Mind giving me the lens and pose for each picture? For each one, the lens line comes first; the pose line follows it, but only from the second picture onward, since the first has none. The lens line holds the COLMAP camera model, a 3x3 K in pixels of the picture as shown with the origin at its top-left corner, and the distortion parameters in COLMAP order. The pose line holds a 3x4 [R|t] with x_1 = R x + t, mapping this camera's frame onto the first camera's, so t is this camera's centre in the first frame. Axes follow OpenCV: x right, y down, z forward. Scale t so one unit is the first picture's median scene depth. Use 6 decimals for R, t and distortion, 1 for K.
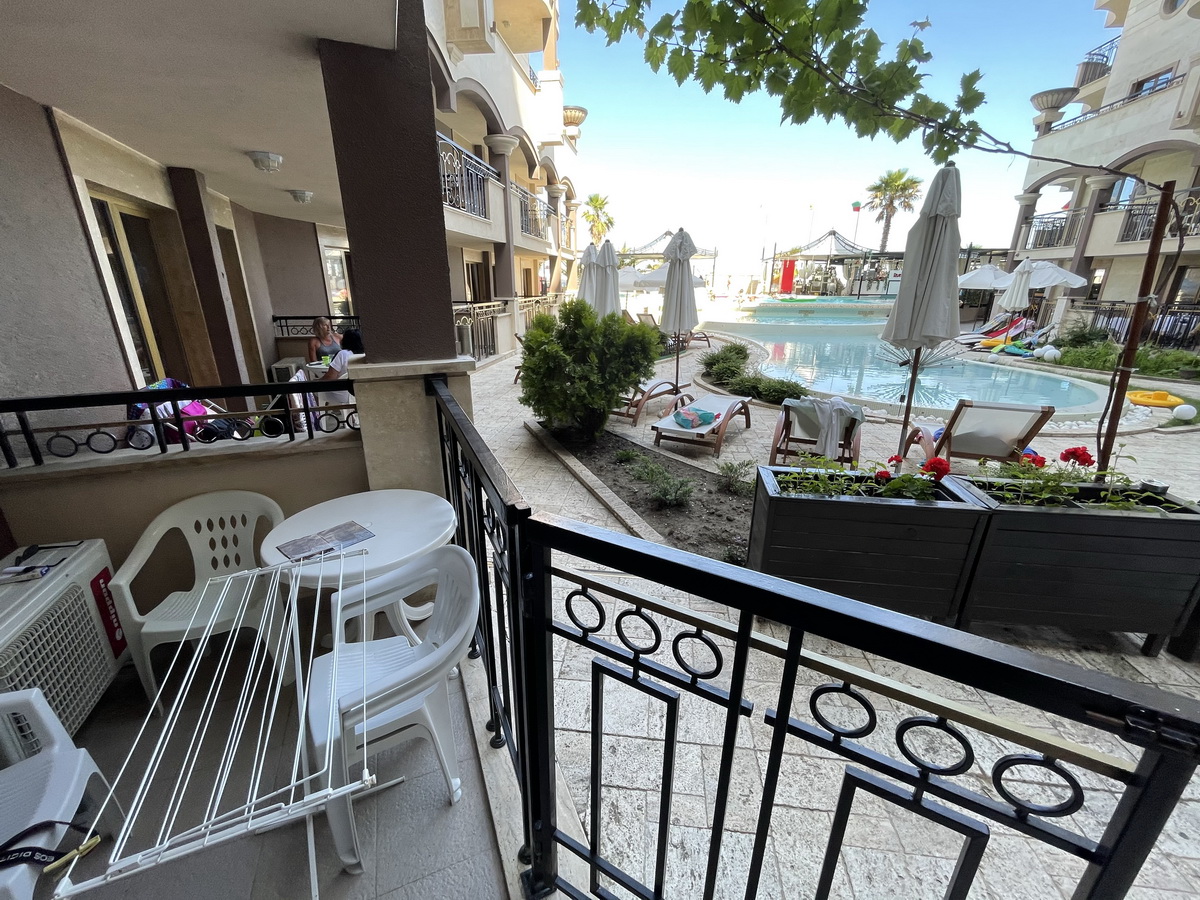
lens RADIAL K [[482.2, 0, 600.0], [0, 482.2, 450.0], [0, 0, 1]] dist [-0.005523, -0.000244]
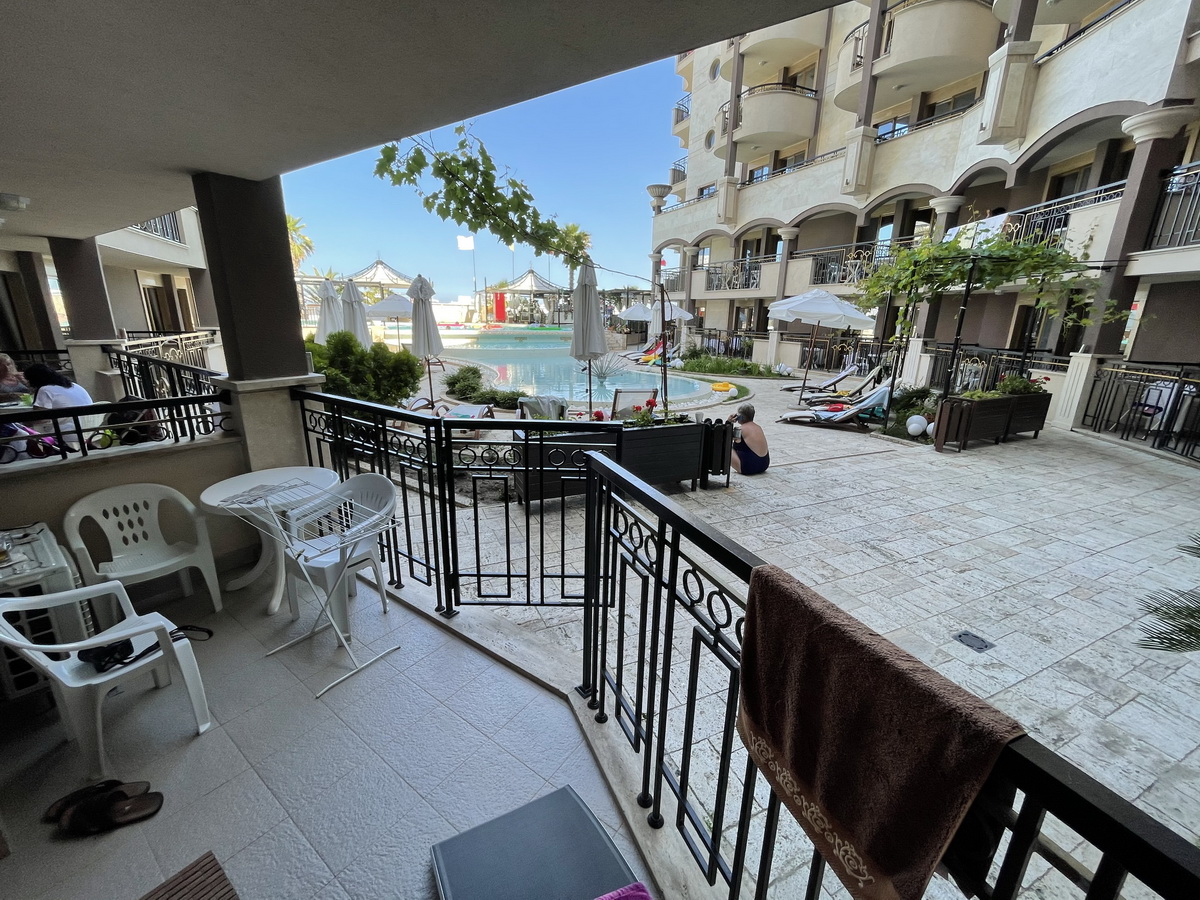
lens RADIAL K [[482.2, 0, 600.0], [0, 482.2, 450.0], [0, 0, 1]] dist [-0.005523, -0.000244]
pose [[0.851542, -0.128458, 0.508306, -0.073142], [0.154663, 0.987922, -0.009434, 0.043469], [-0.500955, 0.086649, 0.861125, -0.159446]]
